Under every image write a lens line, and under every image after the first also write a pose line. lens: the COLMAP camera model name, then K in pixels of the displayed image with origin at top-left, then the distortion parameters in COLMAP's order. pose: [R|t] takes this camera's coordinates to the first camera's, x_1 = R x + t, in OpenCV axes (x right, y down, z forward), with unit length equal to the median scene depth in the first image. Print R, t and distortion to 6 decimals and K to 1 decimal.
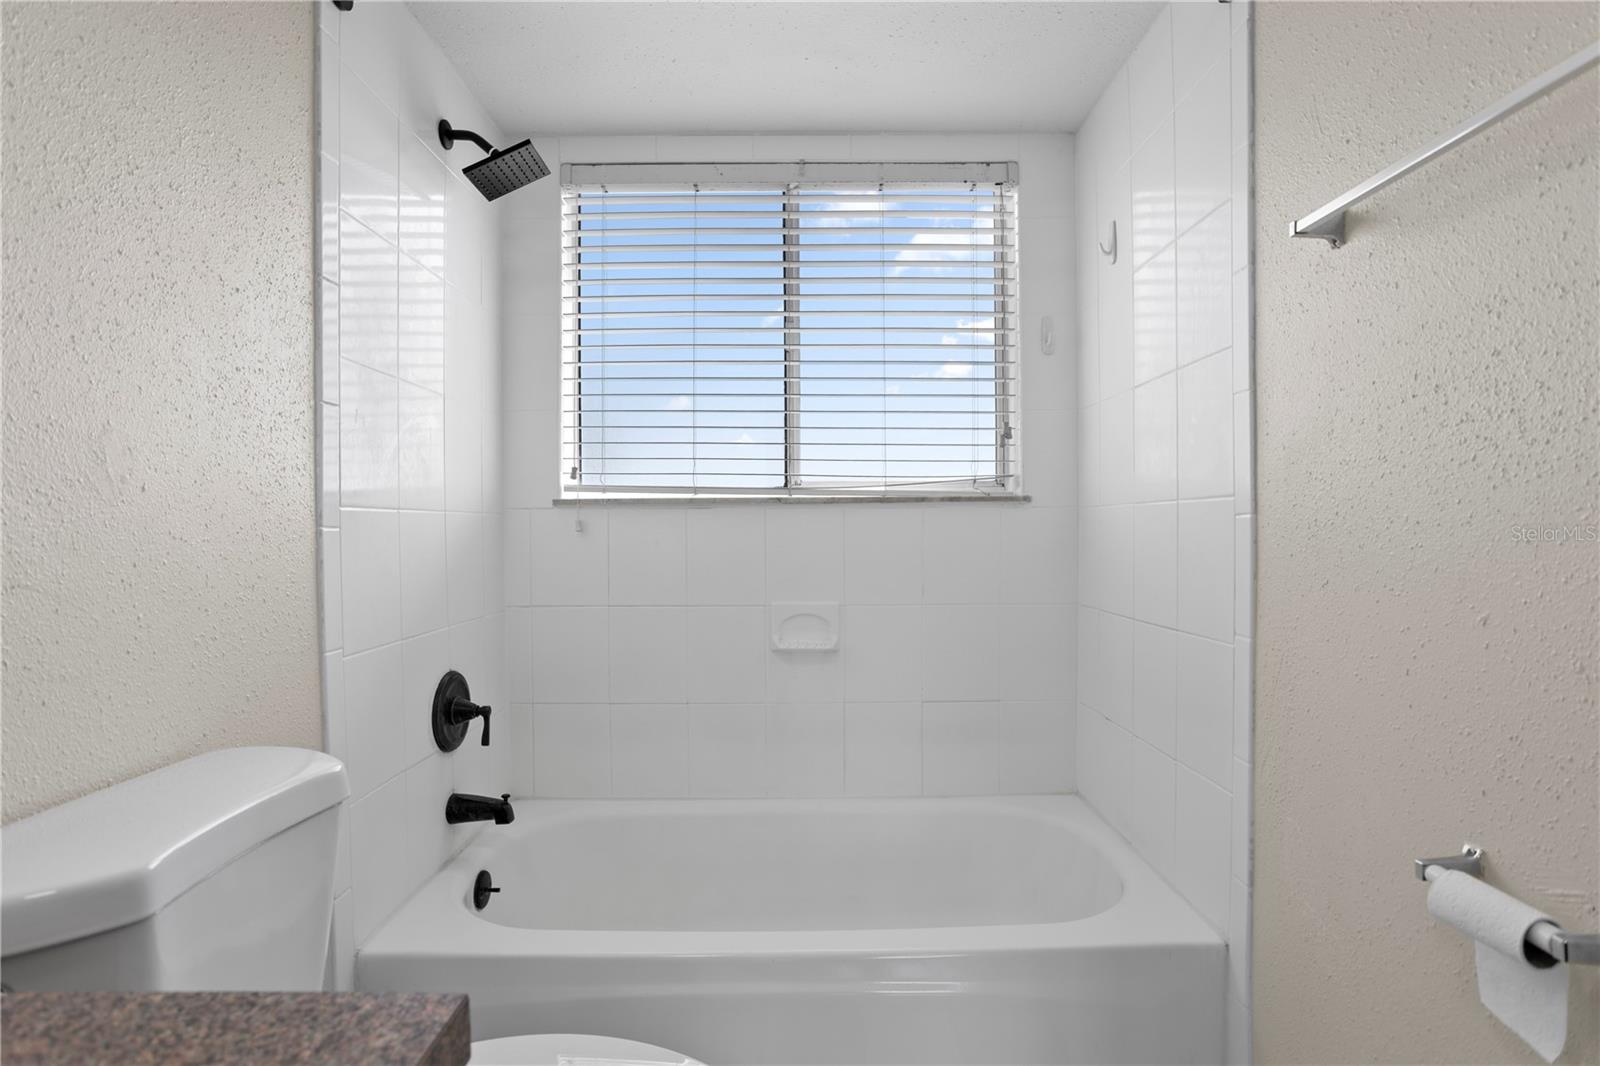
lens RADIAL K [[807.8, 0, 798.0], [0, 807.8, 545.6], [0, 0, 1]] dist [-0.064790, 0.036839]
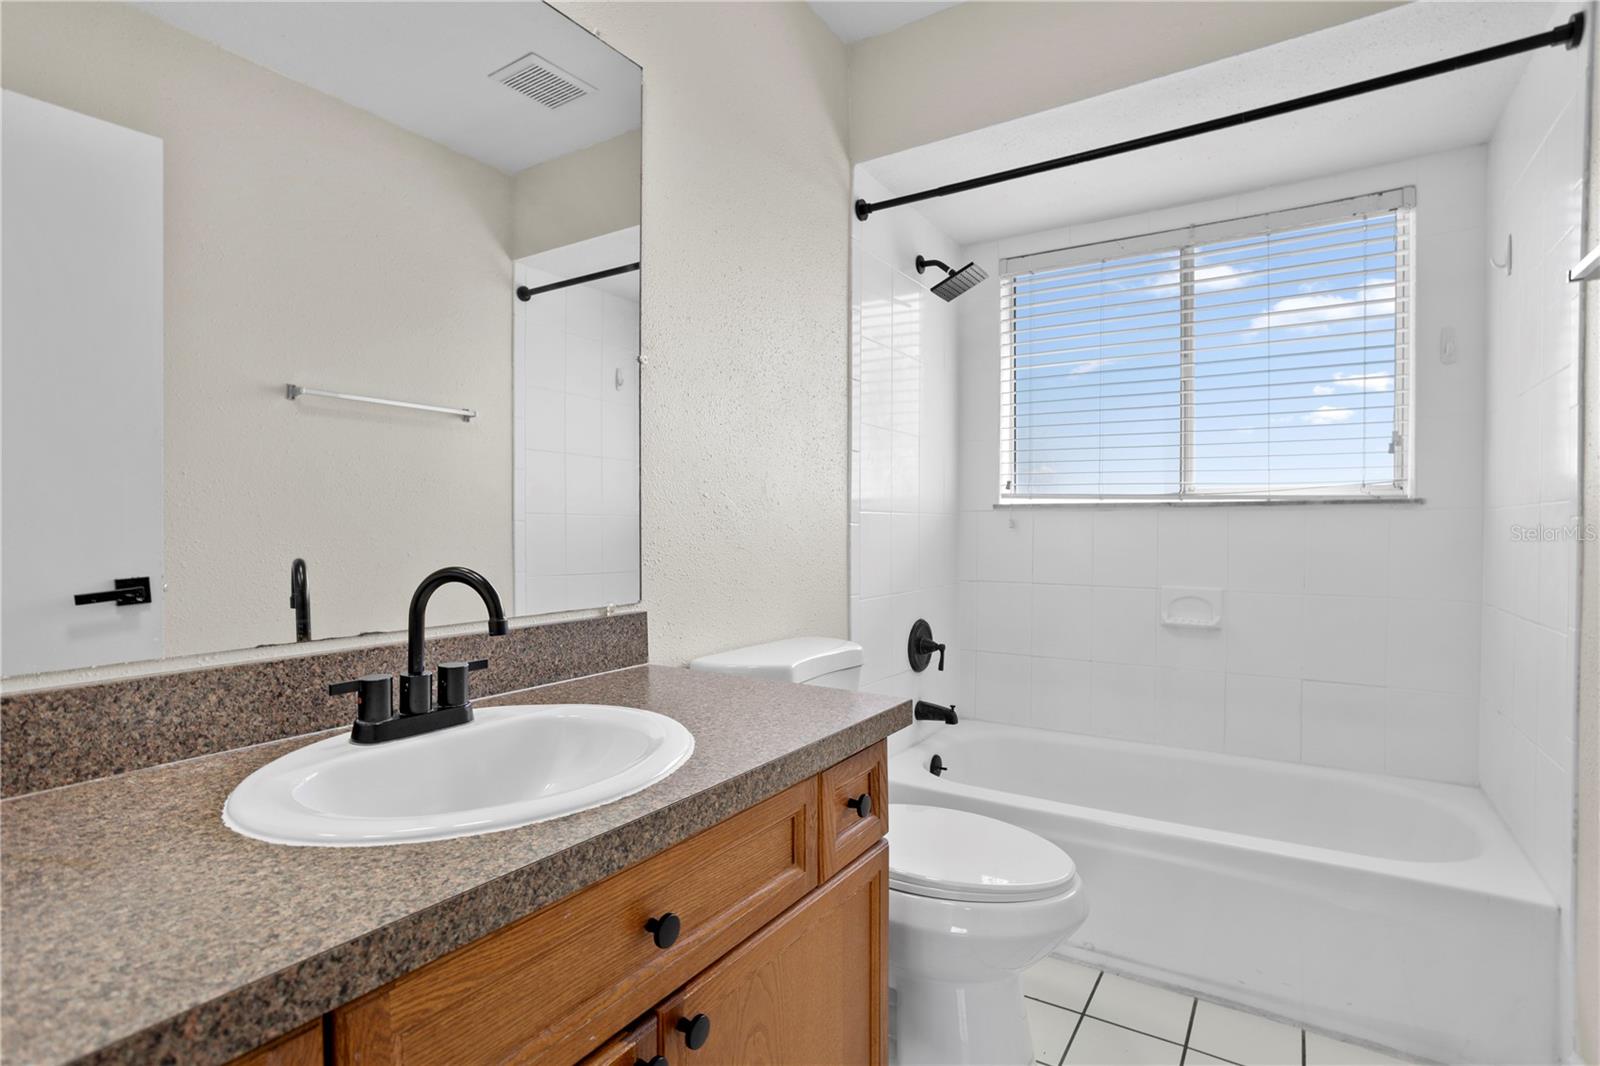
lens RADIAL K [[784.0, 0, 807.5], [0, 784.0, 508.5], [0, 0, 1]] dist [-0.055654, 0.034158]
pose [[0.842499, -0.003275, -0.538688, 0.174498], [-0.020876, 0.999032, -0.038724, 0.009773], [0.538293, 0.043871, 0.841615, -0.353960]]
